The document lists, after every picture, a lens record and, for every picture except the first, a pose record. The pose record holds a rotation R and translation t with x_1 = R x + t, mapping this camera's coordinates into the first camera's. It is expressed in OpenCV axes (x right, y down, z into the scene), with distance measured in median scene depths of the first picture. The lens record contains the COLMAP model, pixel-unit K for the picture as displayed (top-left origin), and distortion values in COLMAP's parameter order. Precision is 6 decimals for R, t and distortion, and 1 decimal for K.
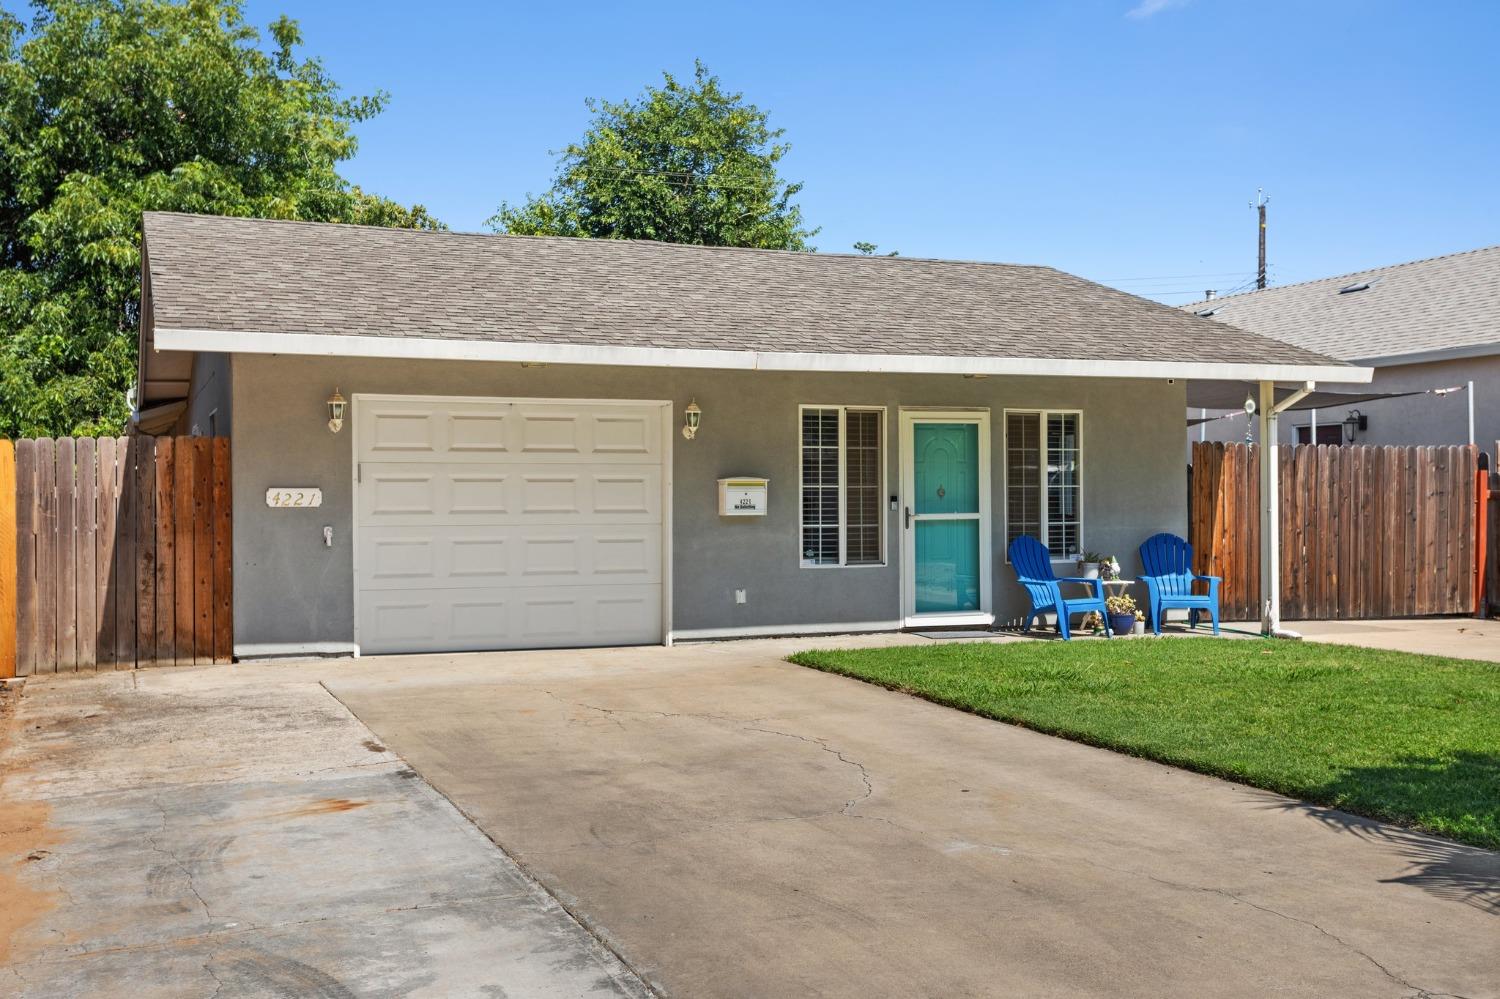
lens RADIAL K [[1564.7, 0, 750.0], [0, 1564.7, 499.5], [0, 0, 1]] dist [-0.004983, 0.015377]
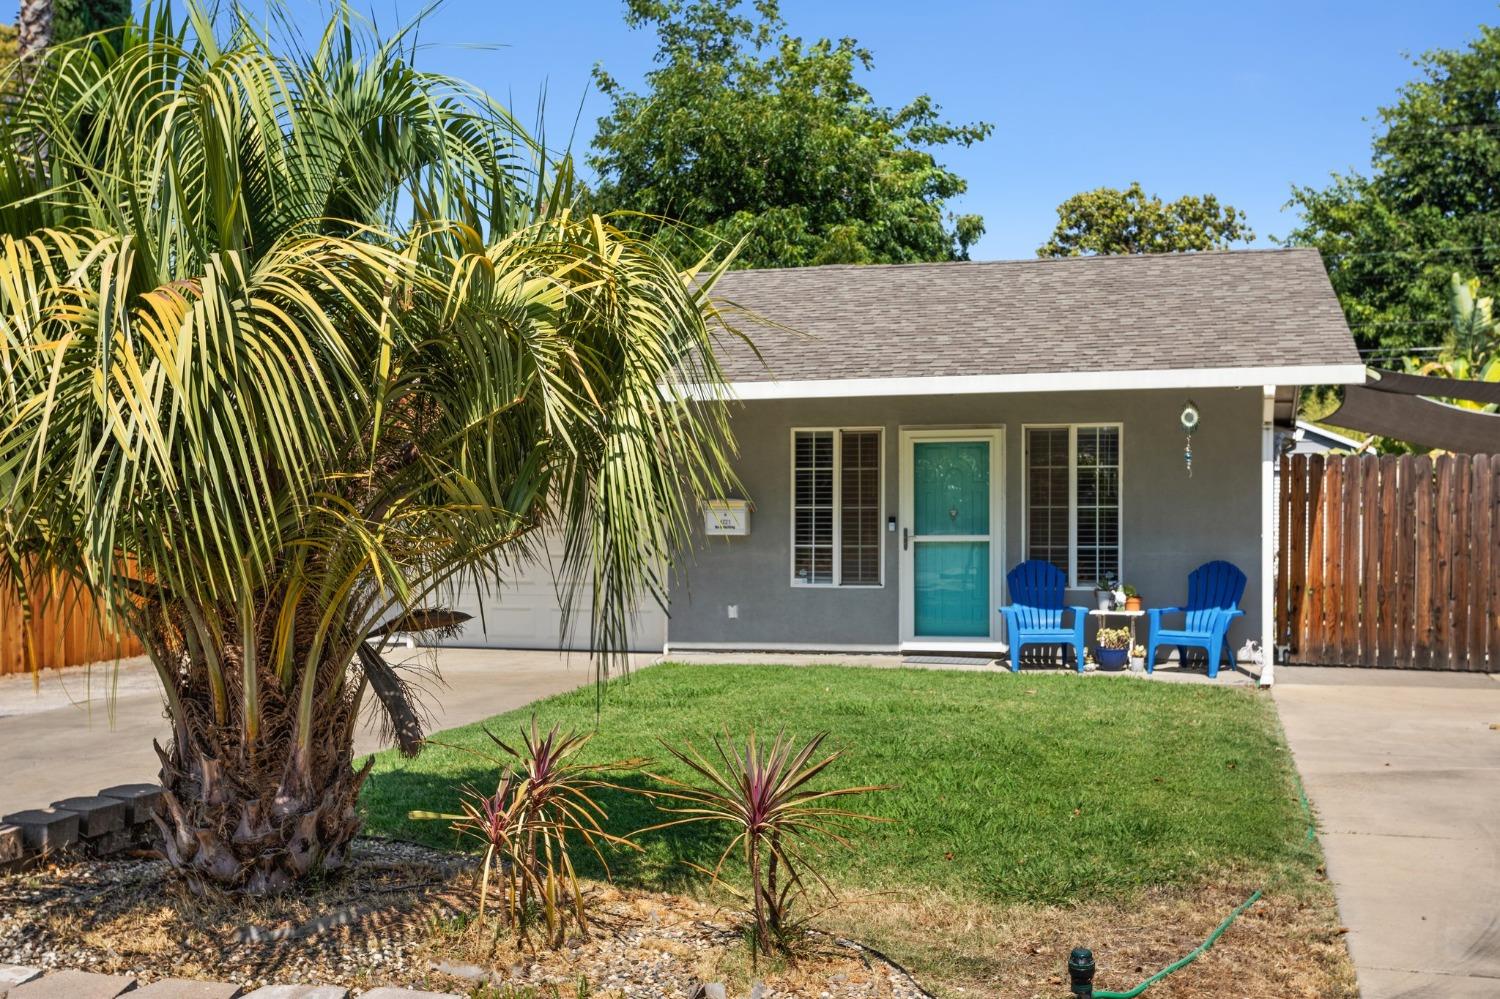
lens RADIAL K [[1692.1, 0, 751.5], [0, 1692.1, 533.1], [0, 0, 1]] dist [0.017223, 0.007598]
pose [[0.803356, 0.010352, -0.595409, 0.654652], [-0.002342, 0.999896, 0.014225, -0.006983], [0.595494, -0.010034, 0.803297, 0.087175]]
